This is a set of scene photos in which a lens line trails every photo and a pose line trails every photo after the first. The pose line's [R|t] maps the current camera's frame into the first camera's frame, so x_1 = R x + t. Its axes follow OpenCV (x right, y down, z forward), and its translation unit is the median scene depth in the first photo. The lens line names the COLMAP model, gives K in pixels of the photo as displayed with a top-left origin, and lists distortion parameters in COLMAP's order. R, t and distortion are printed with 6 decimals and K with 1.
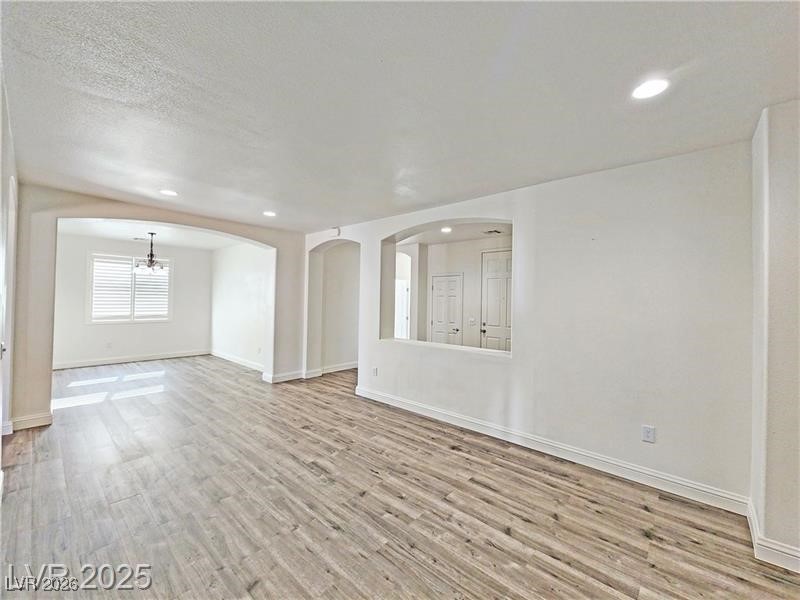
lens RADIAL K [[328.4, 0, 398.2], [0, 328.4, 299.4], [0, 0, 1]] dist [-0.001671, -0.001720]
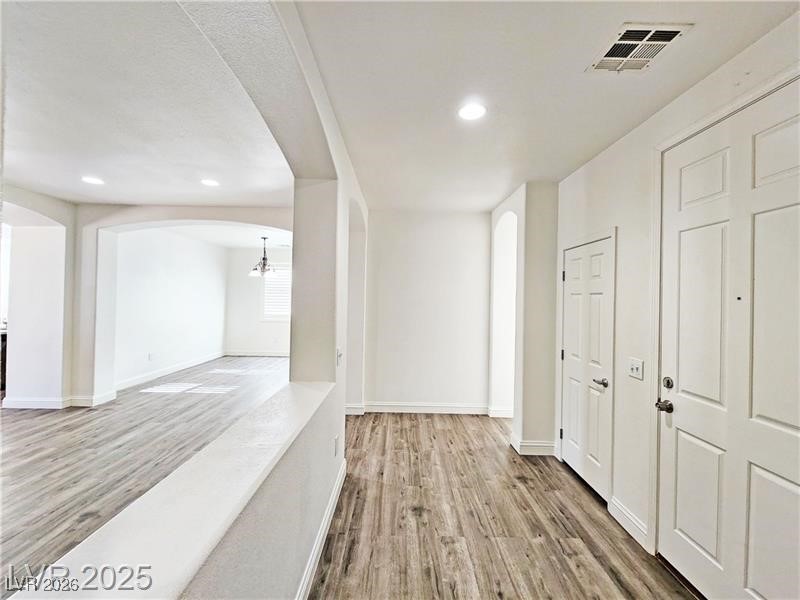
lens RADIAL K [[328.4, 0, 397.2], [0, 328.4, 298.9], [0, 0, 1]] dist [-0.001671, -0.001720]
pose [[0.671426, -0.001738, -0.741069, 0.615346], [-0.005659, 0.999956, -0.007473, 0.001792], [0.741050, 0.009211, 0.671387, 1.180023]]
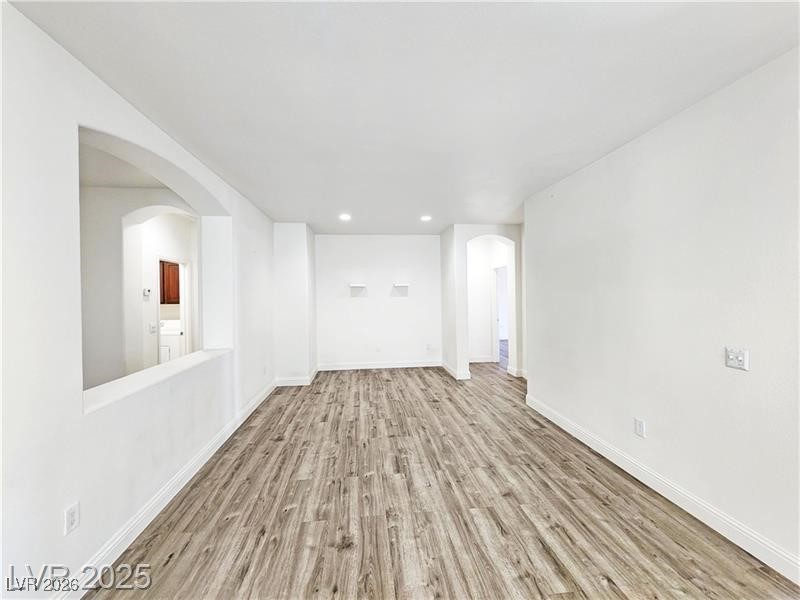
lens RADIAL K [[328.4, 0, 398.4], [0, 328.4, 294.5], [0, 0, 1]] dist [-0.001671, -0.001720]
pose [[-0.747614, -0.009965, 0.664059, -0.794127], [-0.002152, 0.999919, 0.012582, -0.011287], [-0.664130, 0.007978, -0.747575, 1.543539]]
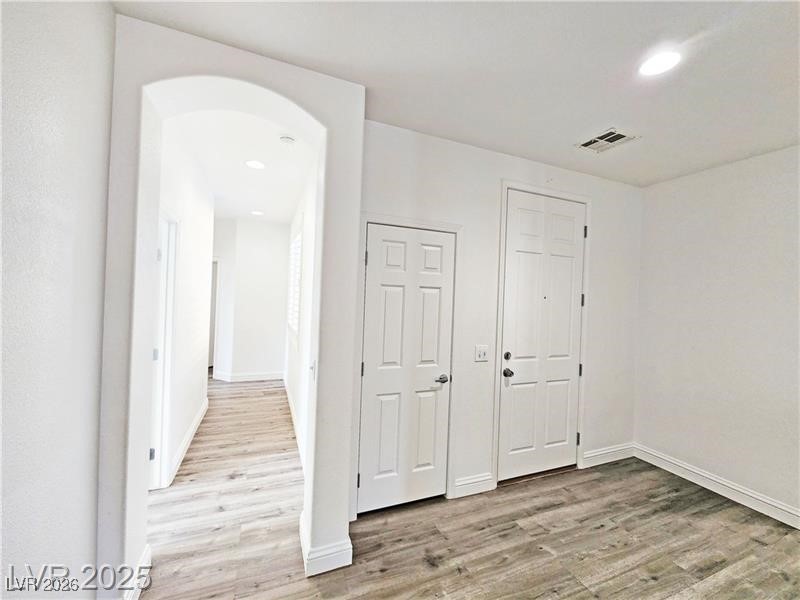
lens RADIAL K [[328.4, 0, 397.4], [0, 328.4, 294.8], [0, 0, 1]] dist [-0.001671, -0.001720]
pose [[0.432213, -0.001941, 0.901770, -0.362049], [-0.030636, 0.999389, 0.016835, -0.015074], [-0.901251, -0.034903, 0.431889, 1.831954]]
